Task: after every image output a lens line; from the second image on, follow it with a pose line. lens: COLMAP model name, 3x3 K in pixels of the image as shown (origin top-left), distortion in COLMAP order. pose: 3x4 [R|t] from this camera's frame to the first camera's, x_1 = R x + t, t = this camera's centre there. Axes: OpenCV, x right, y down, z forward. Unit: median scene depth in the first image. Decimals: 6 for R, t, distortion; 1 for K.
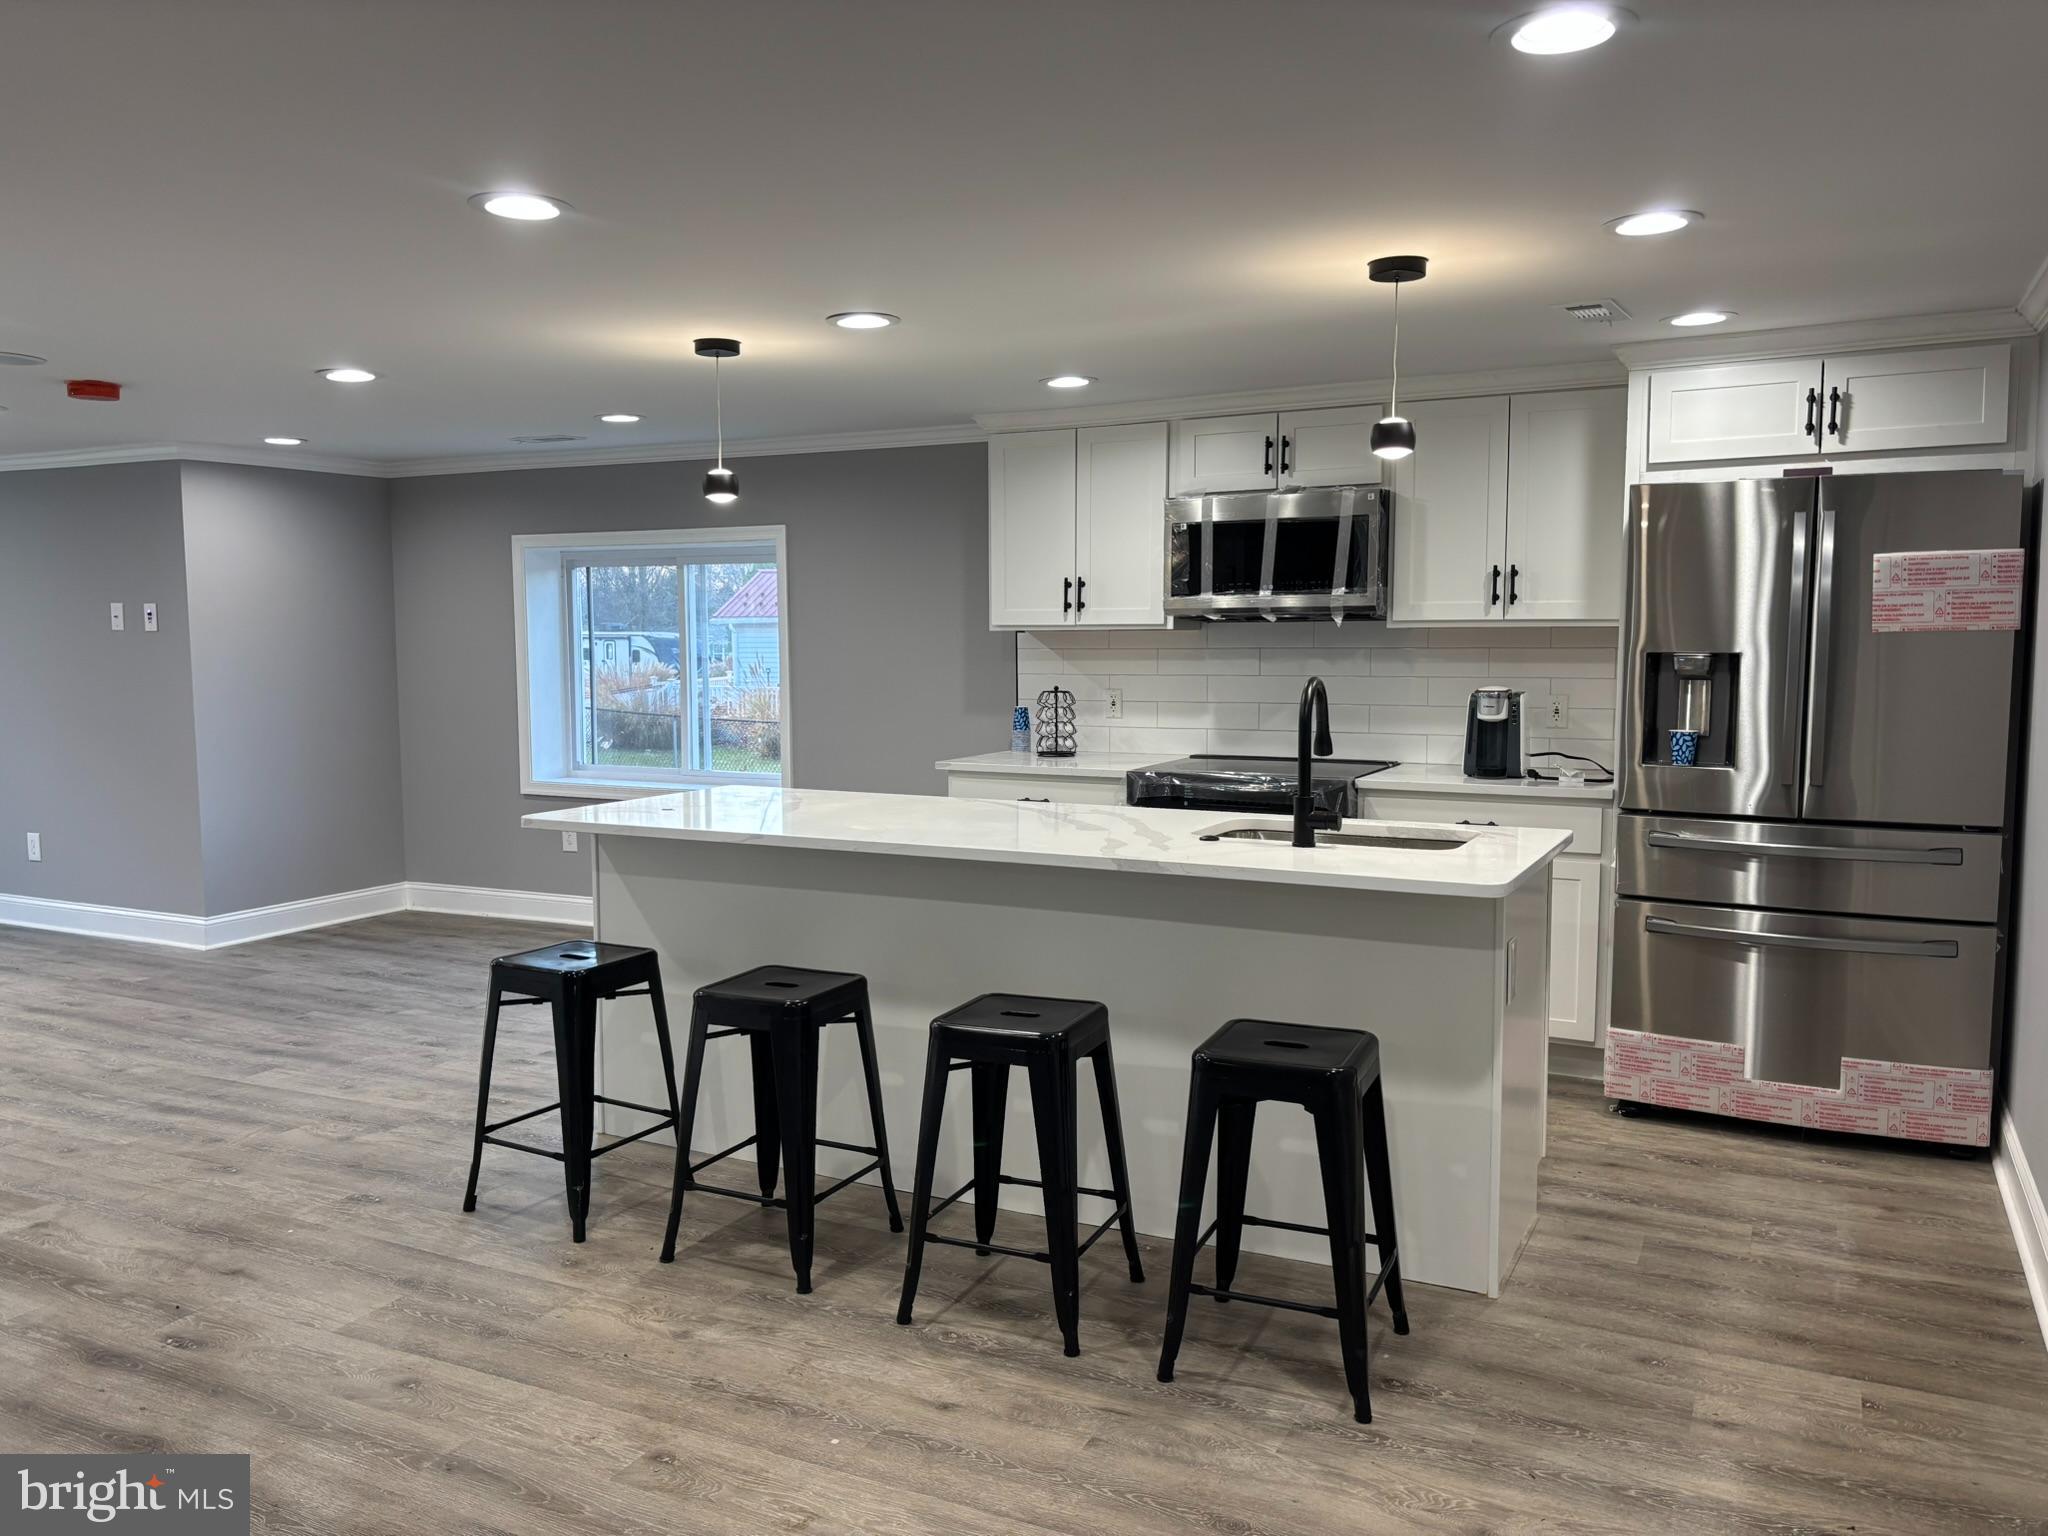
lens RADIAL K [[1542.3, 0, 1038.1], [0, 1542.3, 764.7], [0, 0, 1]] dist [0.023427, -0.015431]
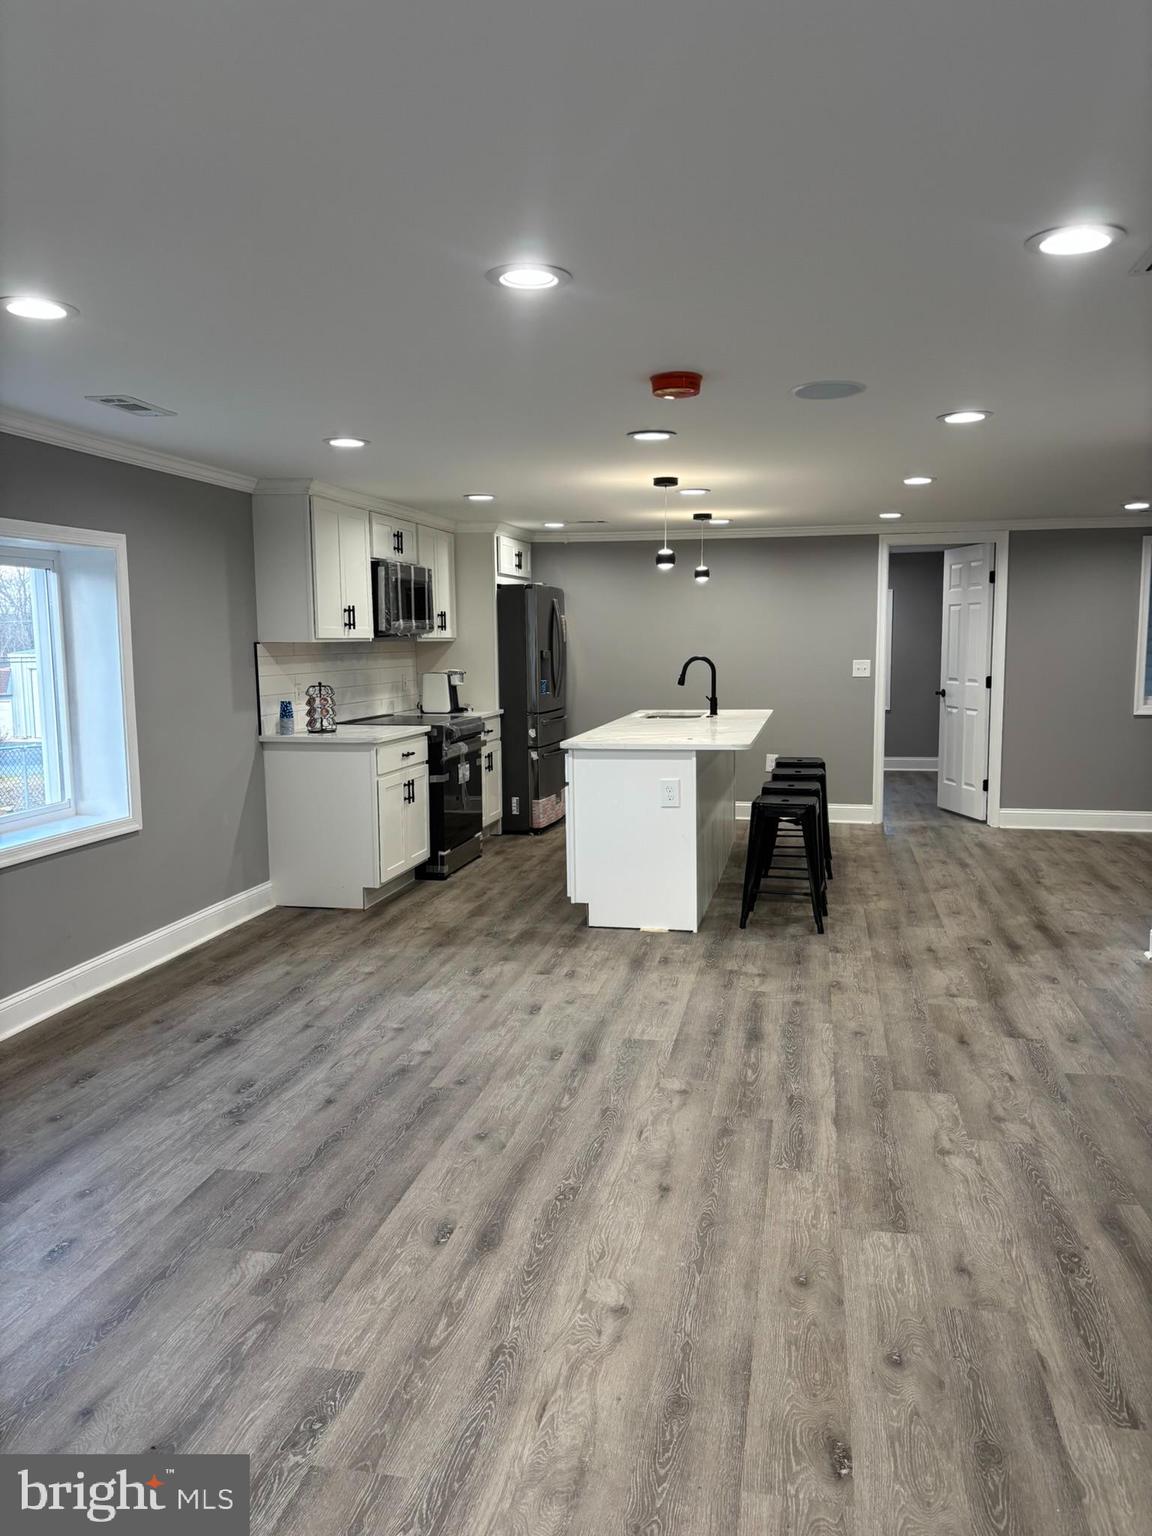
lens RADIAL K [[1156.7, 0, 582.8], [0, 1156.7, 772.2], [0, 0, 1]] dist [0.023427, -0.015431]
pose [[-0.262265, -0.097034, 0.960105, -1.399426], [0.100669, 0.986752, 0.127226, -0.104918], [-0.959731, 0.130020, -0.249022, 1.367512]]
